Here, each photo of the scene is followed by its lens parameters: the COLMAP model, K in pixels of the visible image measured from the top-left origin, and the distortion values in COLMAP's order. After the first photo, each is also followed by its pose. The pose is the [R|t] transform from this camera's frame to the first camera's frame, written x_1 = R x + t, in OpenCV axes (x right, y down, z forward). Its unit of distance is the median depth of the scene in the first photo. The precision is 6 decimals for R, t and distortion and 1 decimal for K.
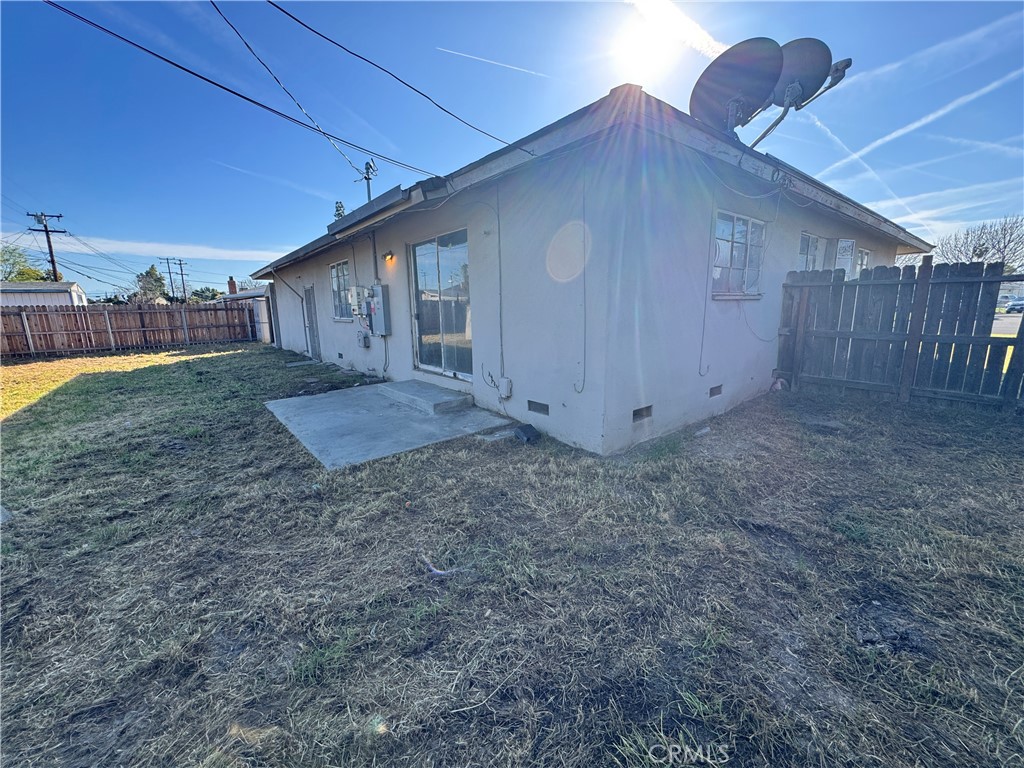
lens RADIAL K [[413.8, 0, 513.6], [0, 413.8, 385.3], [0, 0, 1]] dist [0.000052, -0.000228]
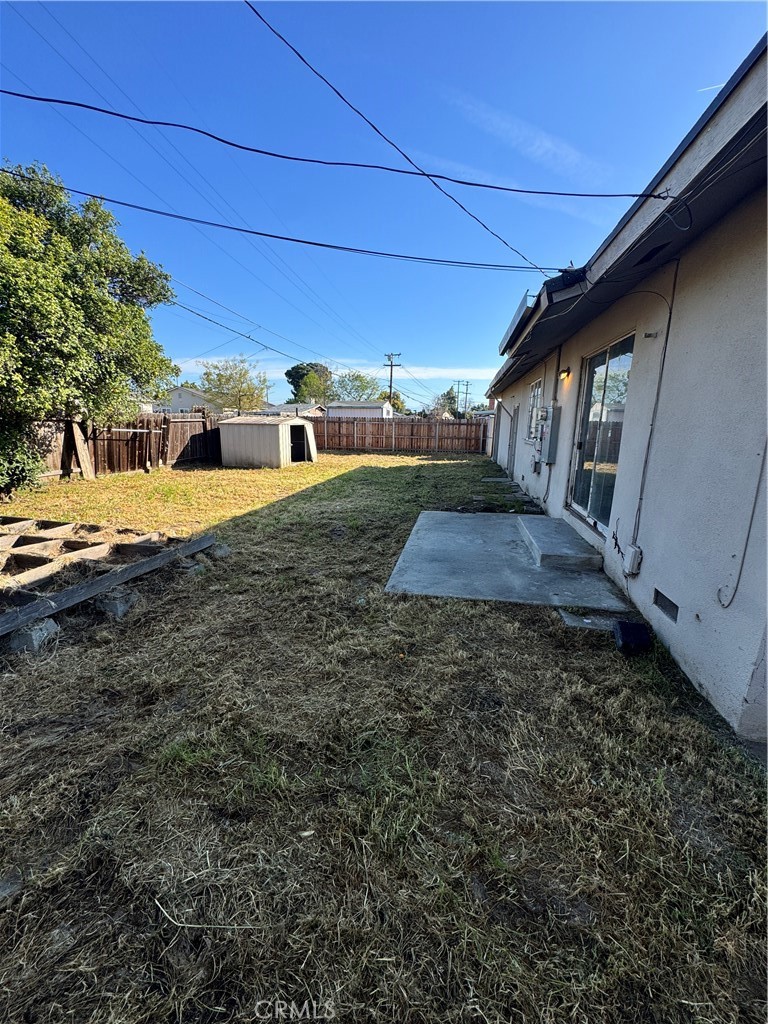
lens RADIAL K [[413.8, 0, 382.0], [0, 413.8, 511.0], [0, 0, 1]] dist [0.000052, -0.000228]
pose [[0.643467, 0.194103, -0.740455, 0.189003], [-0.178554, 0.978692, 0.101388, -0.063198], [0.744358, 0.066972, 0.664414, 0.200749]]
